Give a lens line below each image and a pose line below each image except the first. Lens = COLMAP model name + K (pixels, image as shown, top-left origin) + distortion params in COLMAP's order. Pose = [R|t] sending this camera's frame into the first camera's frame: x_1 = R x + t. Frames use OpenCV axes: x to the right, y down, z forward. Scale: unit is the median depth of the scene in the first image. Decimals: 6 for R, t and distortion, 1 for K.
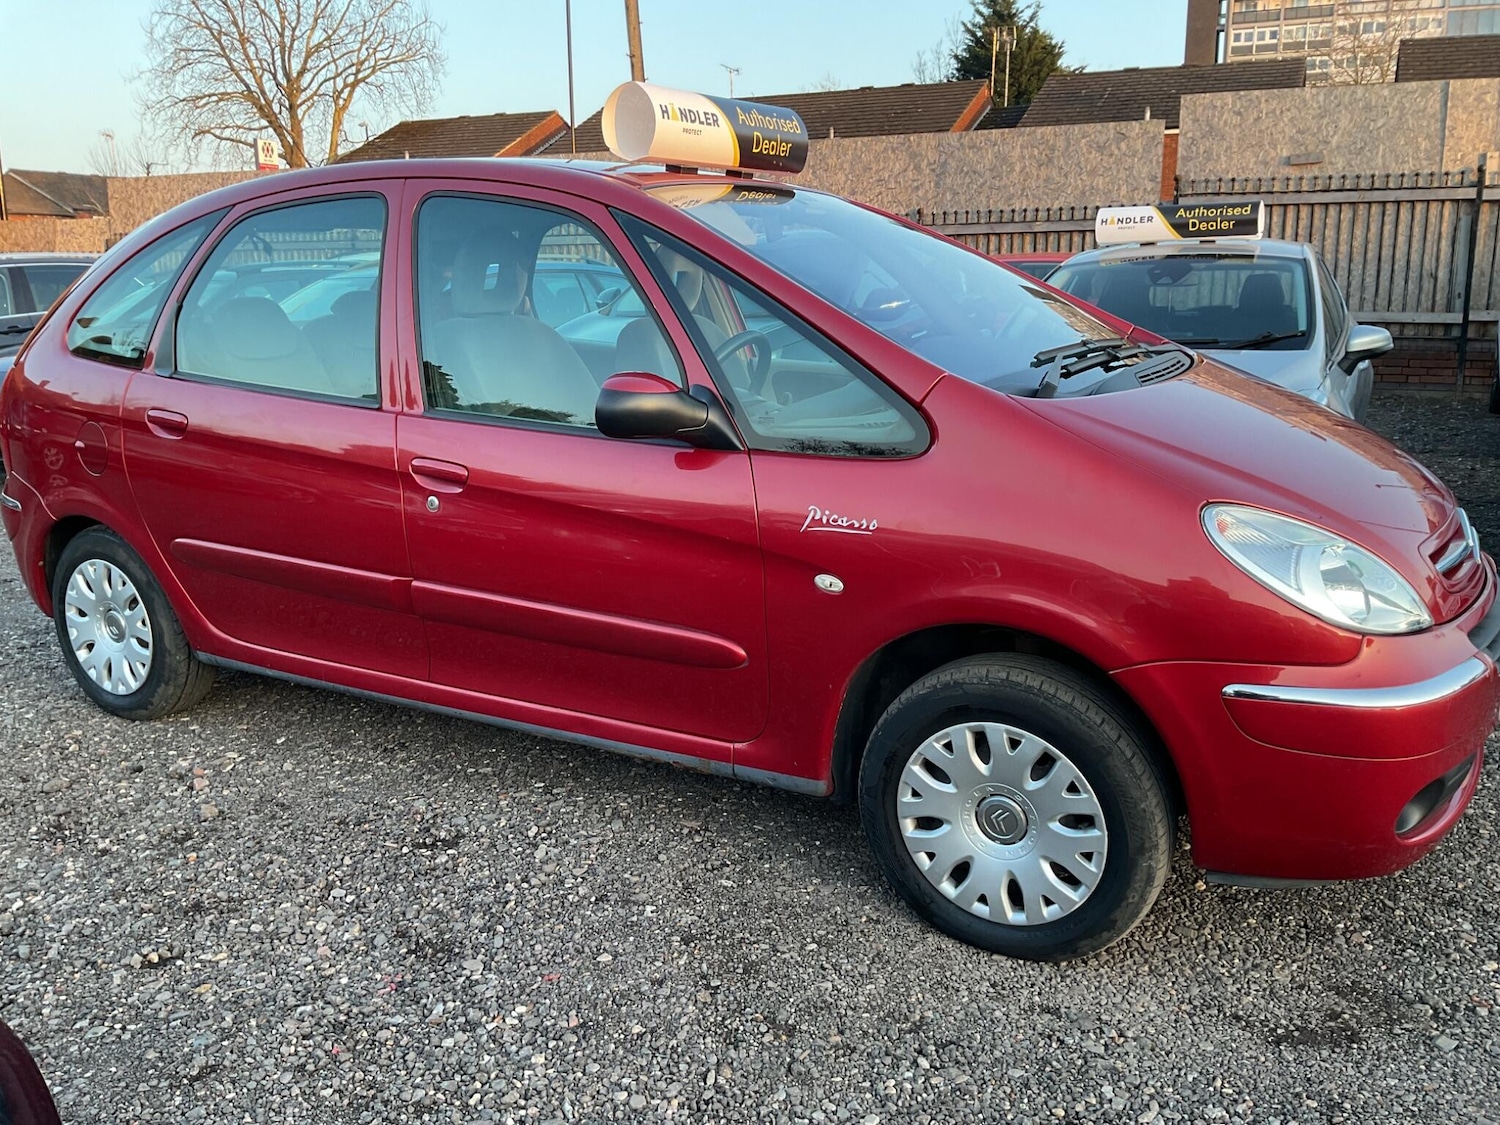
lens RADIAL K [[1248.6, 0, 744.1], [0, 1248.6, 555.8], [0, 0, 1]] dist [0.062911, -0.120611]
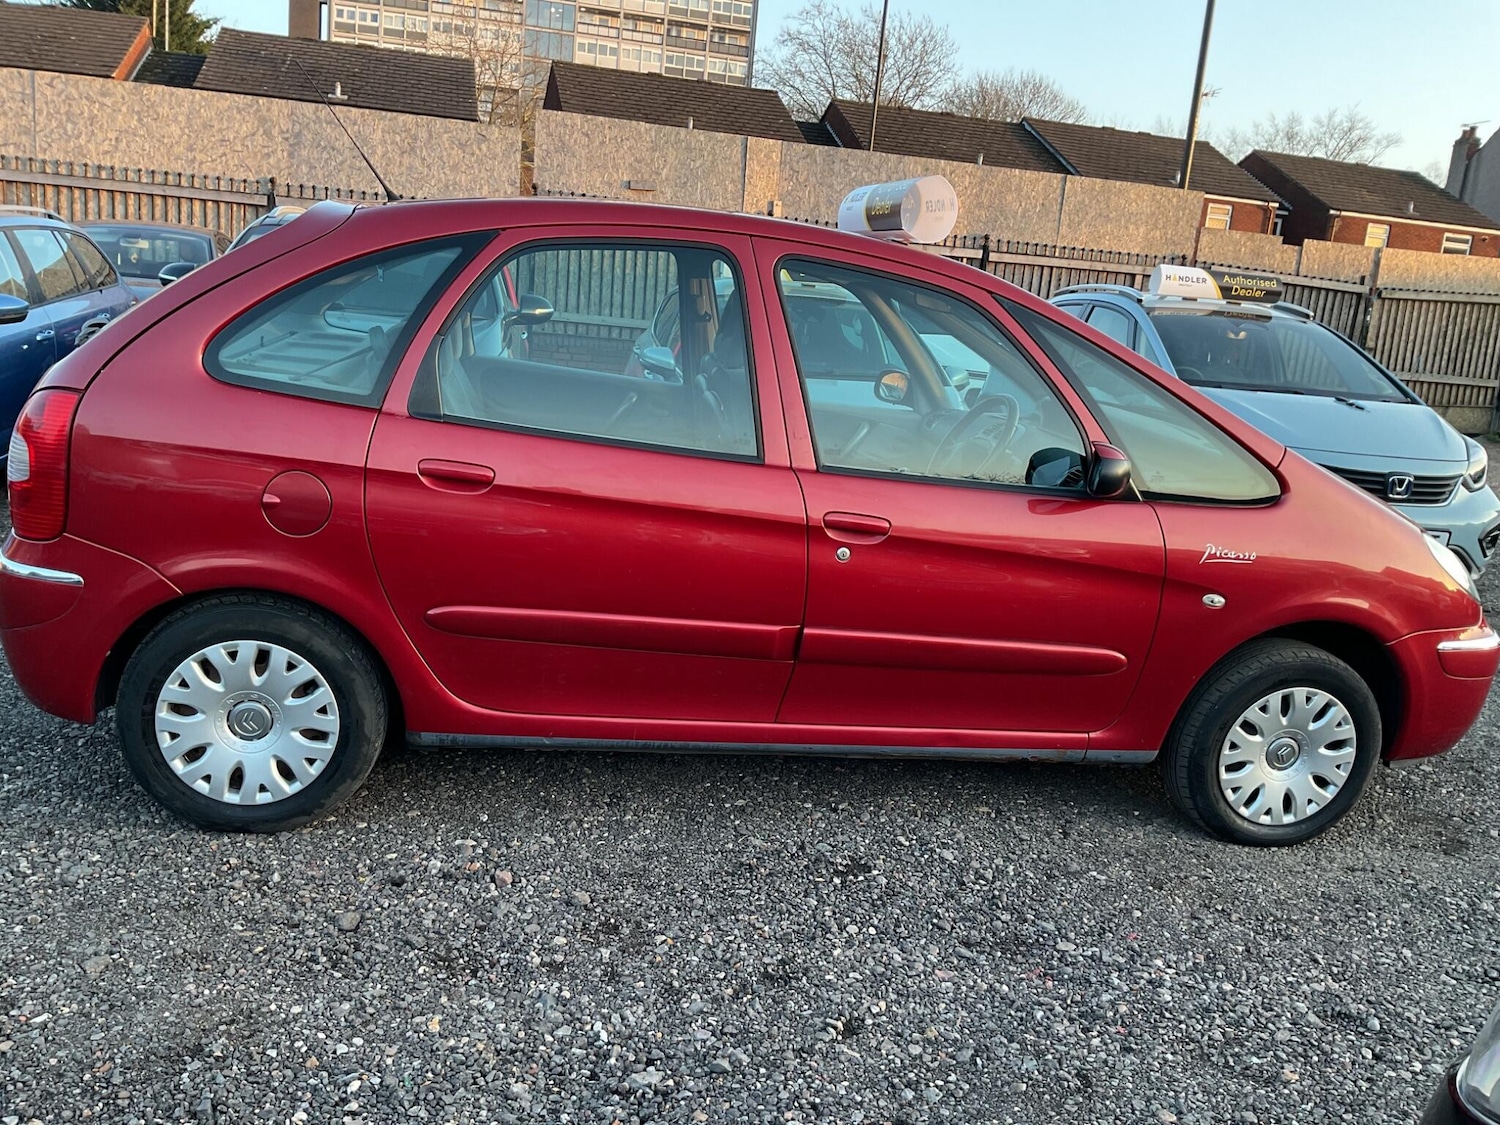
lens RADIAL K [[1243.6, 0, 745.3], [0, 1243.6, 566.3], [0, 0, 1]] dist [0.038818, -0.080144]
pose [[0.765415, -0.066371, 0.640106, -0.994958], [0.043722, 0.997732, 0.051172, -0.090051], [-0.642050, -0.011181, 0.766581, 0.247845]]
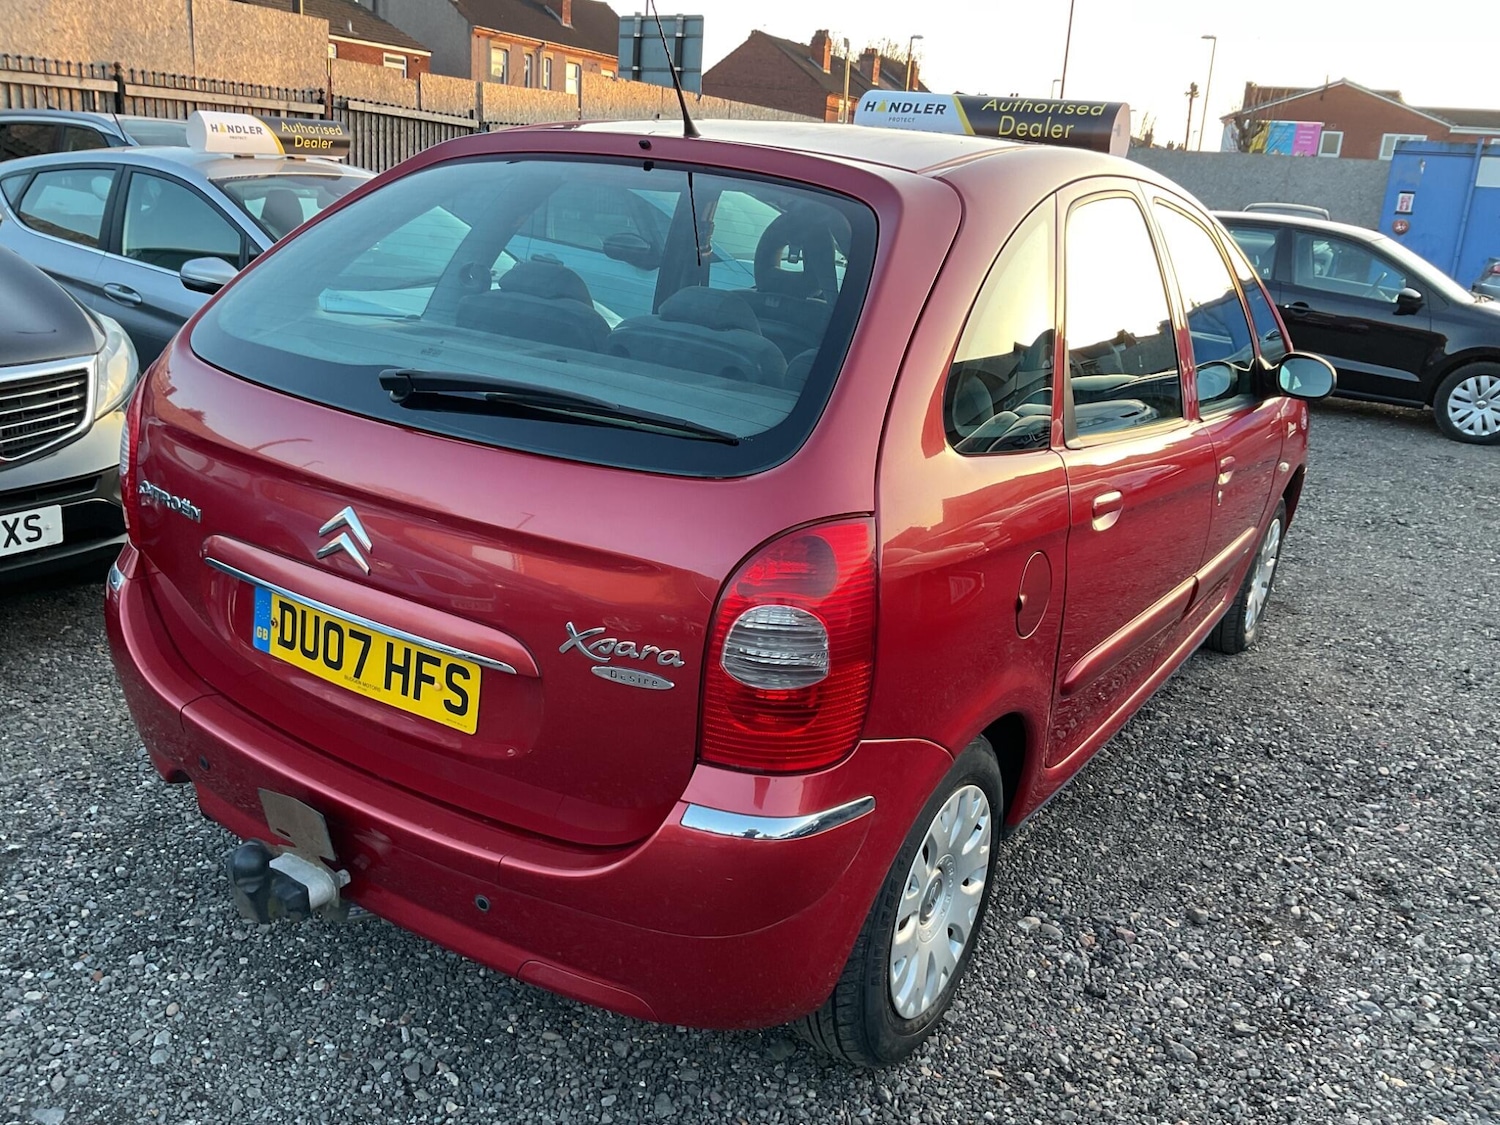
lens RADIAL K [[1254.4, 0, 745.2], [0, 1254.4, 552.7], [0, 0, 1]] dist [0.044470, -0.089846]
pose [[0.043921, -0.266411, 0.962858, -1.339076], [0.149350, 0.954709, 0.257344, -0.339640], [-0.987808, 0.132500, 0.081720, 1.330357]]
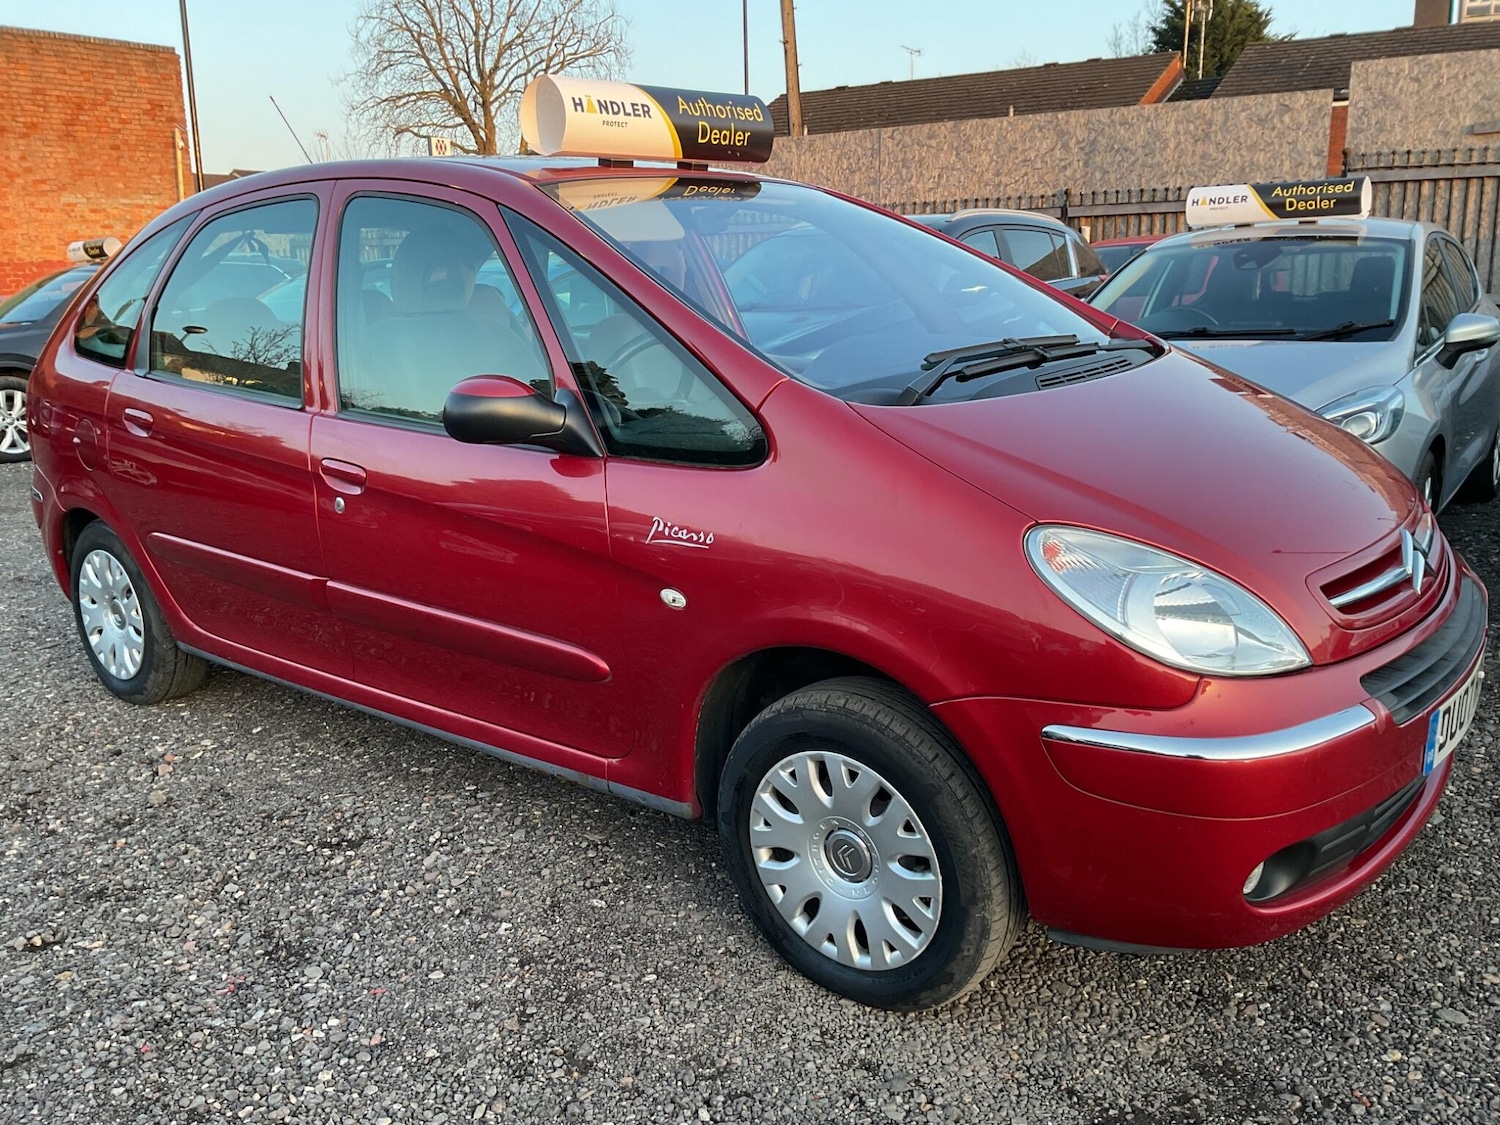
lens RADIAL K [[1254.4, 0, 745.2], [0, 1254.4, 552.7], [0, 0, 1]] dist [0.044470, -0.089846]
pose [[0.988604, 0.020583, -0.149127, 0.222733], [-0.019390, 0.999767, 0.009445, -0.019120], [0.149286, -0.006446, 0.988773, 0.054900]]
